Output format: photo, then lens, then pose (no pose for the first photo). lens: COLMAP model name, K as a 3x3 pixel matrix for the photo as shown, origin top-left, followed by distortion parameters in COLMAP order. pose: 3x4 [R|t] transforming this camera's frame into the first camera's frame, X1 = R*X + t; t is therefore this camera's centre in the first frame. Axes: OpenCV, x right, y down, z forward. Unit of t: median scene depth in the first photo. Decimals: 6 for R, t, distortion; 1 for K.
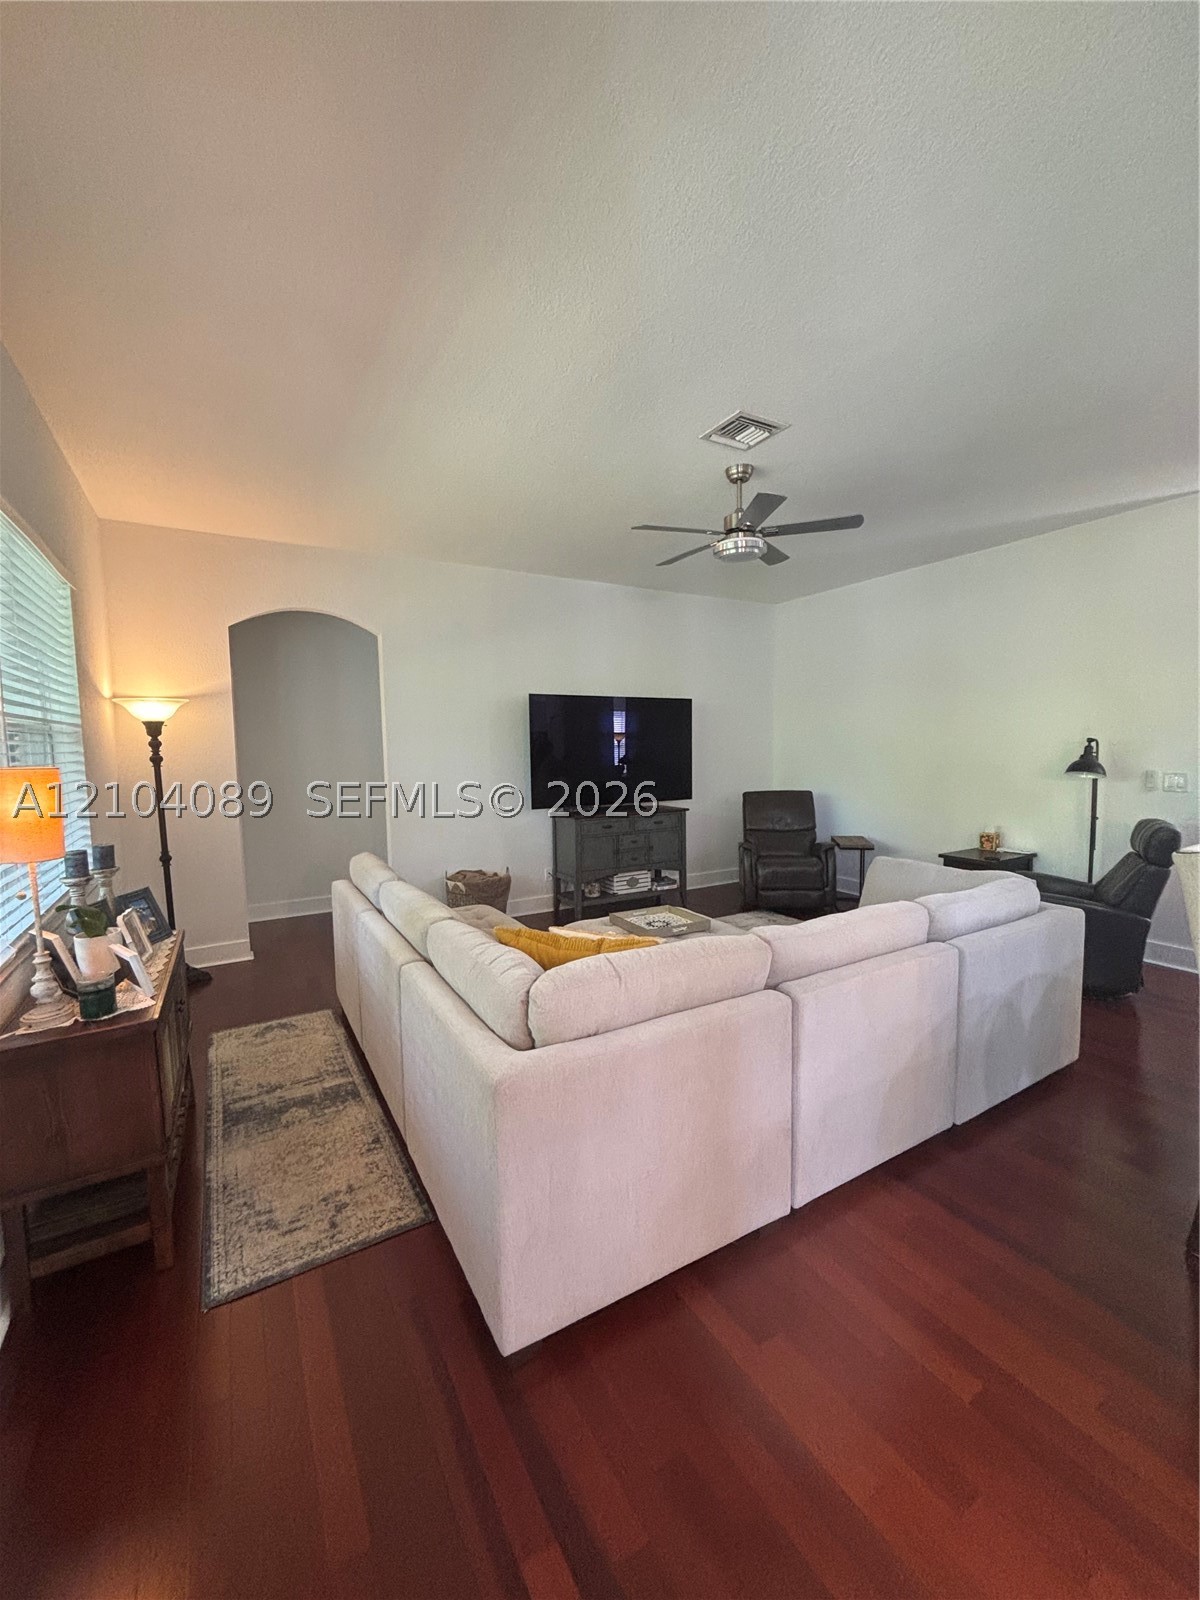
lens RADIAL K [[647.9, 0, 601.0], [0, 647.9, 797.3], [0, 0, 1]] dist [0.003360, -0.000837]
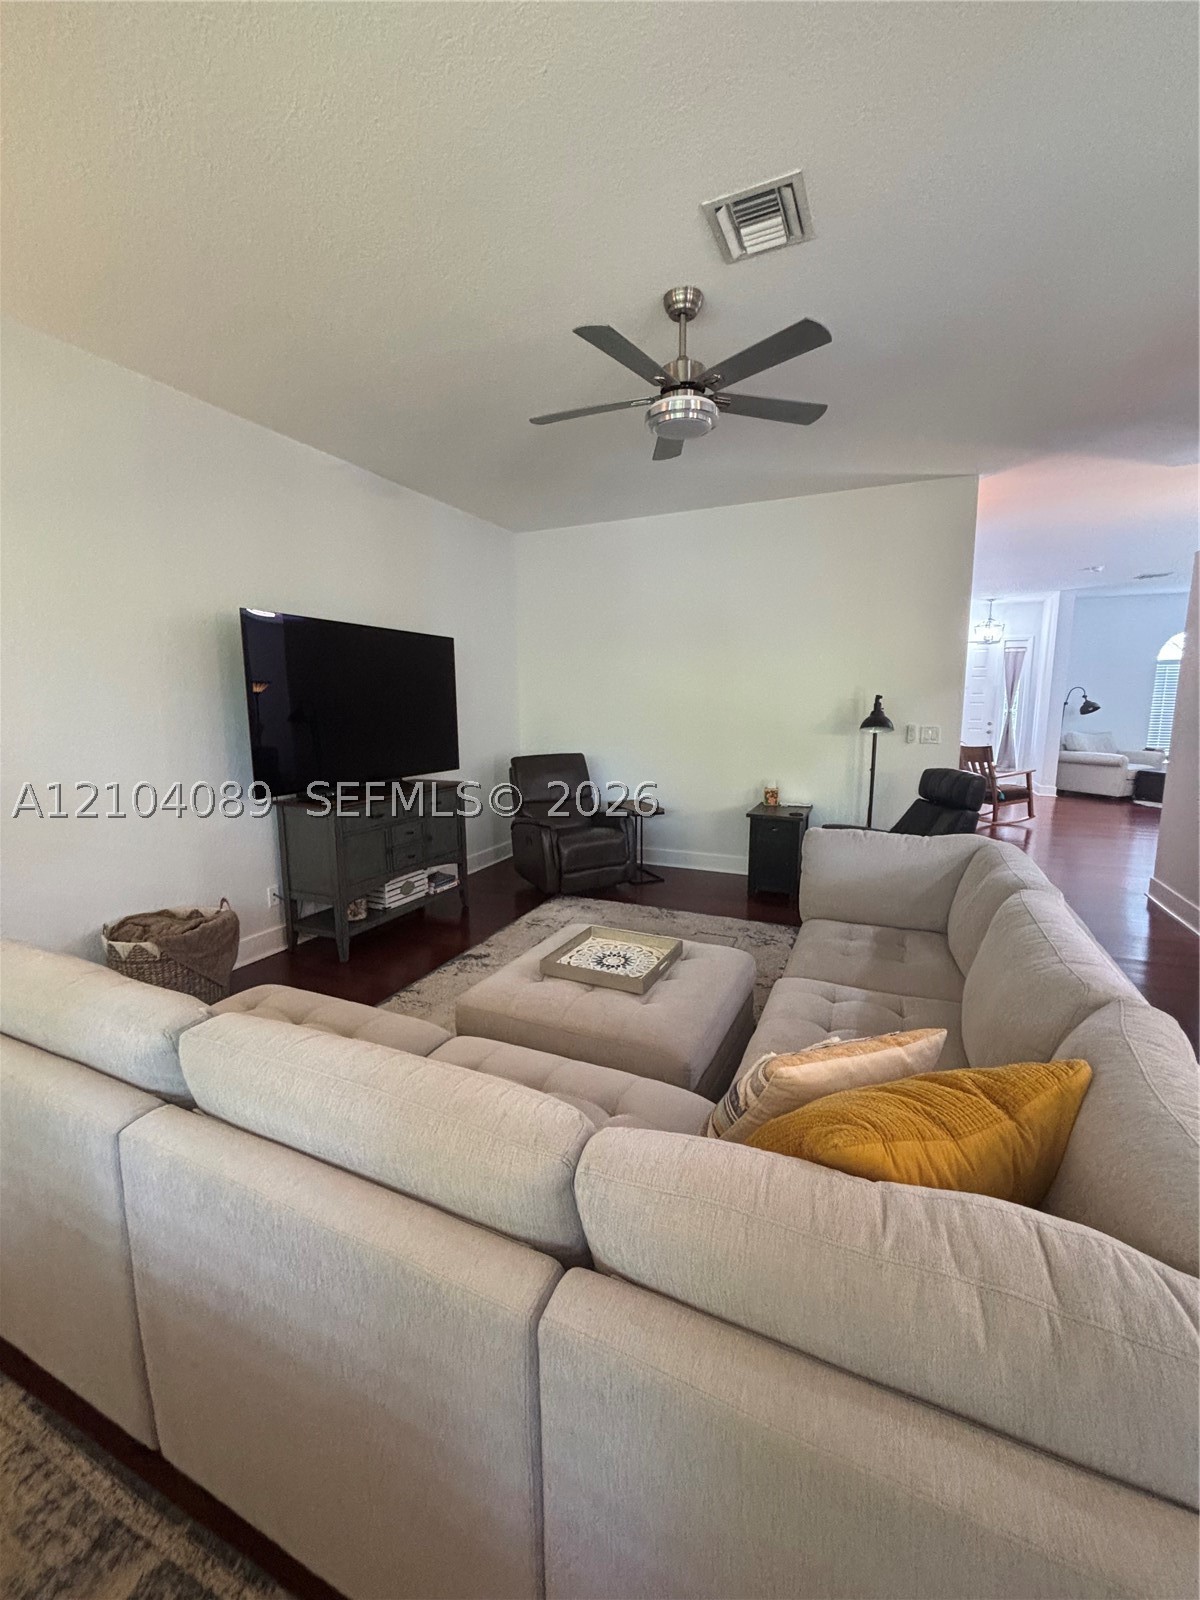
lens RADIAL K [[647.9, 0, 601.0], [0, 647.9, 797.3], [0, 0, 1]] dist [0.003360, -0.000837]
pose [[0.812572, -0.076036, 0.577880, -0.196657], [0.039402, 0.996352, 0.075693, -0.017581], [-0.581527, -0.038737, 0.812604, 0.302553]]
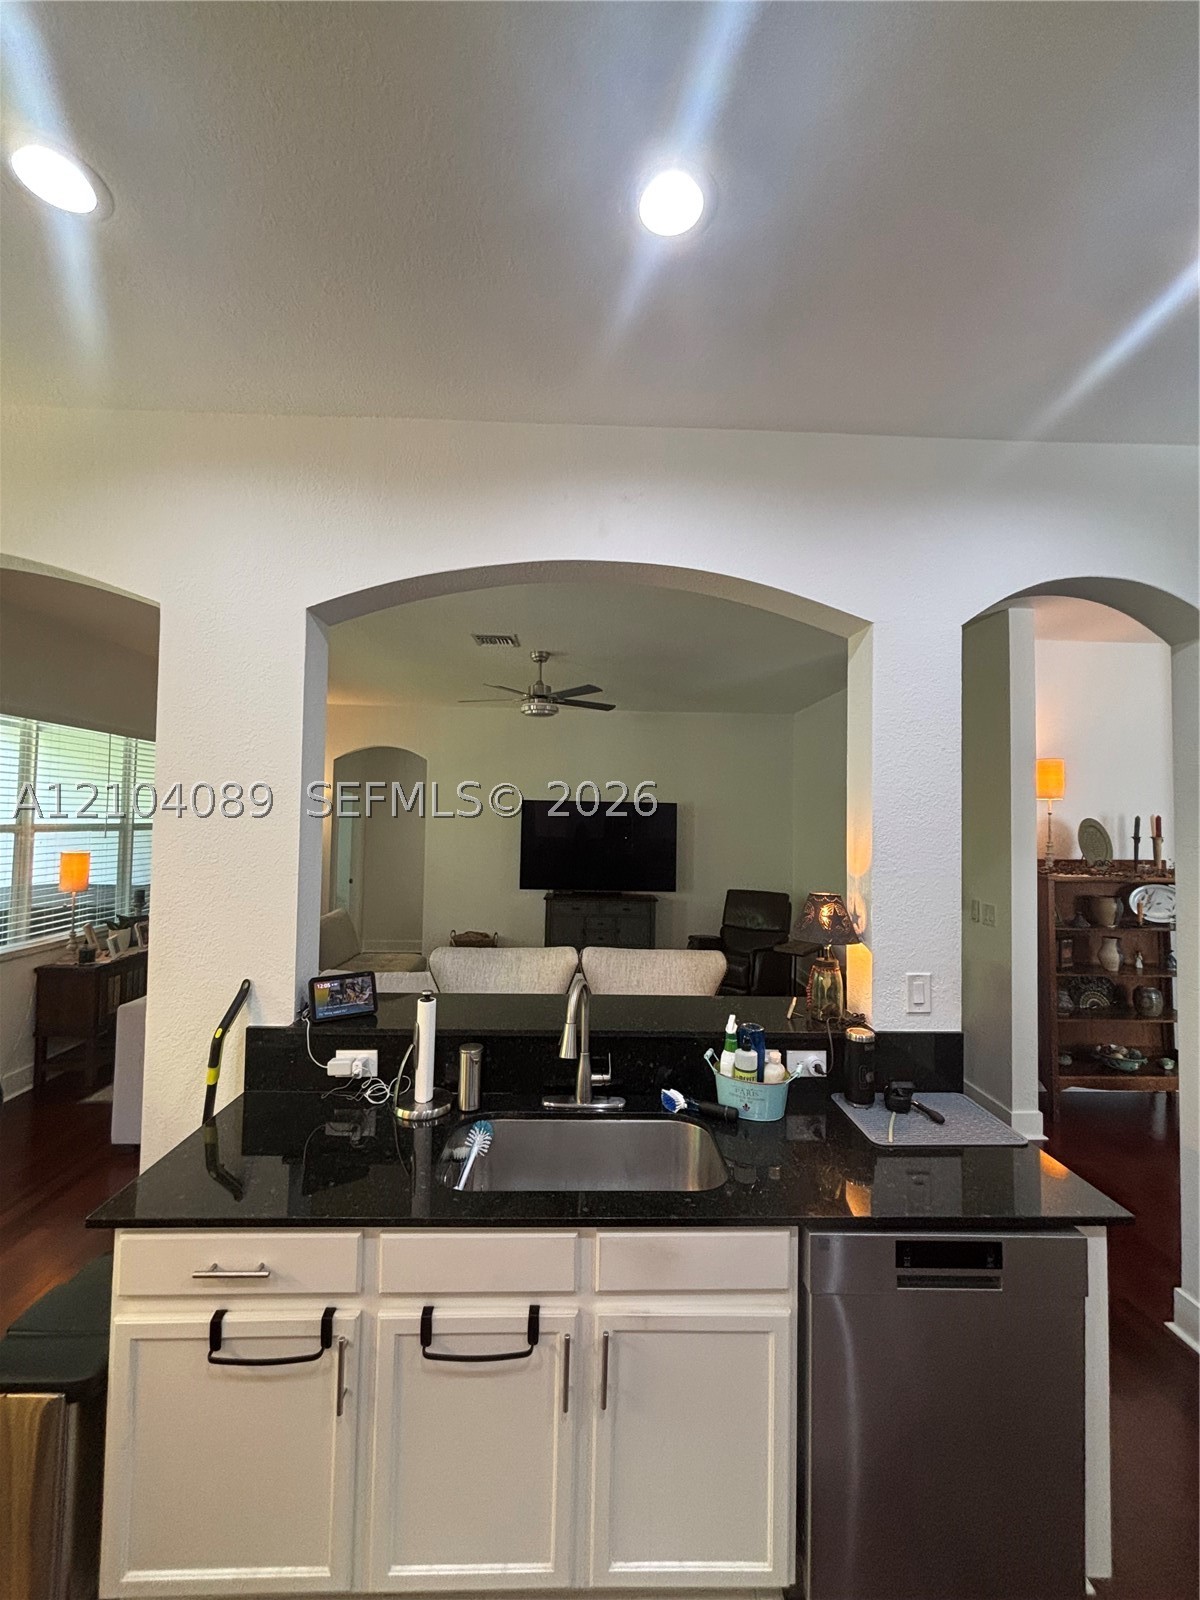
lens RADIAL K [[647.9, 0, 601.0], [0, 647.9, 797.3], [0, 0, 1]] dist [0.003360, -0.000837]
pose [[0.883282, 0.016519, -0.468550, 0.626516], [-0.069865, 0.992858, -0.096703, -0.048227], [0.463607, 0.118151, 0.878128, -0.074081]]
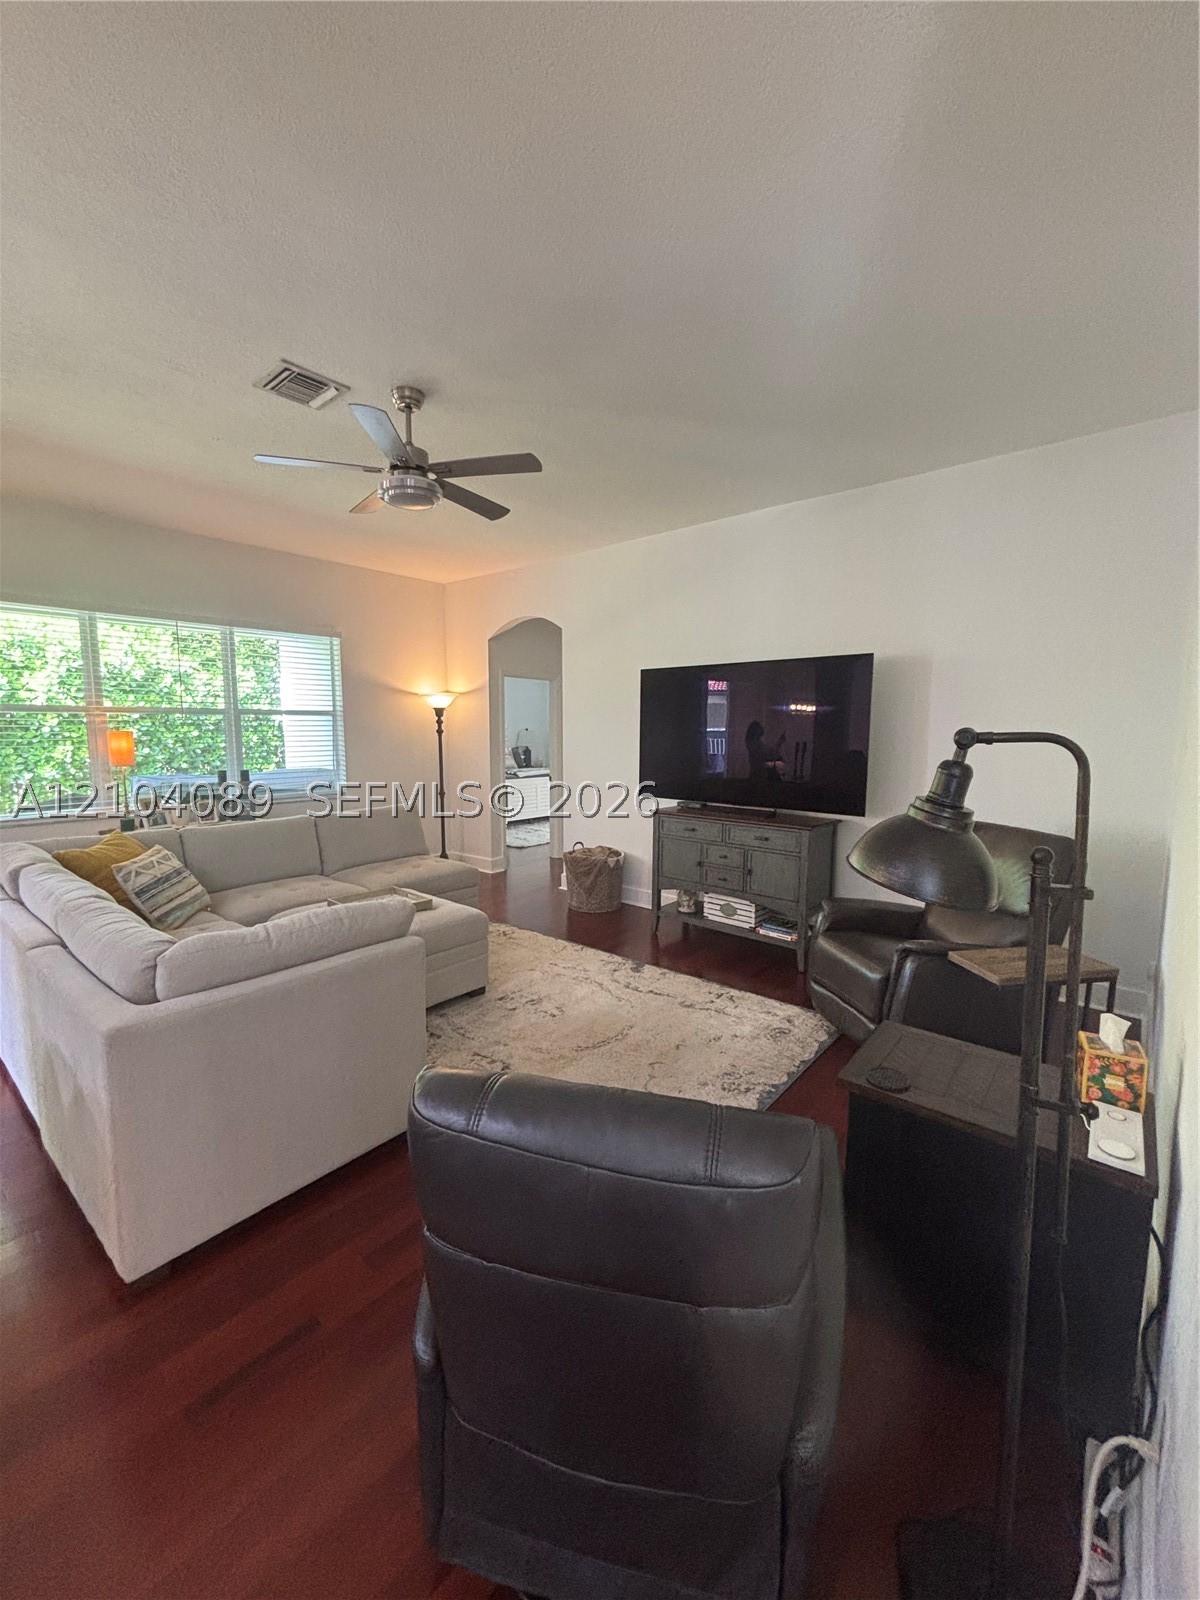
lens RADIAL K [[647.9, 0, 601.0], [0, 647.9, 797.3], [0, 0, 1]] dist [0.003360, -0.000837]
pose [[0.334443, 0.117163, -0.935105, 0.724617], [-0.083218, 0.992037, 0.094534, -0.061086], [0.938735, 0.046202, 0.341530, 0.628530]]
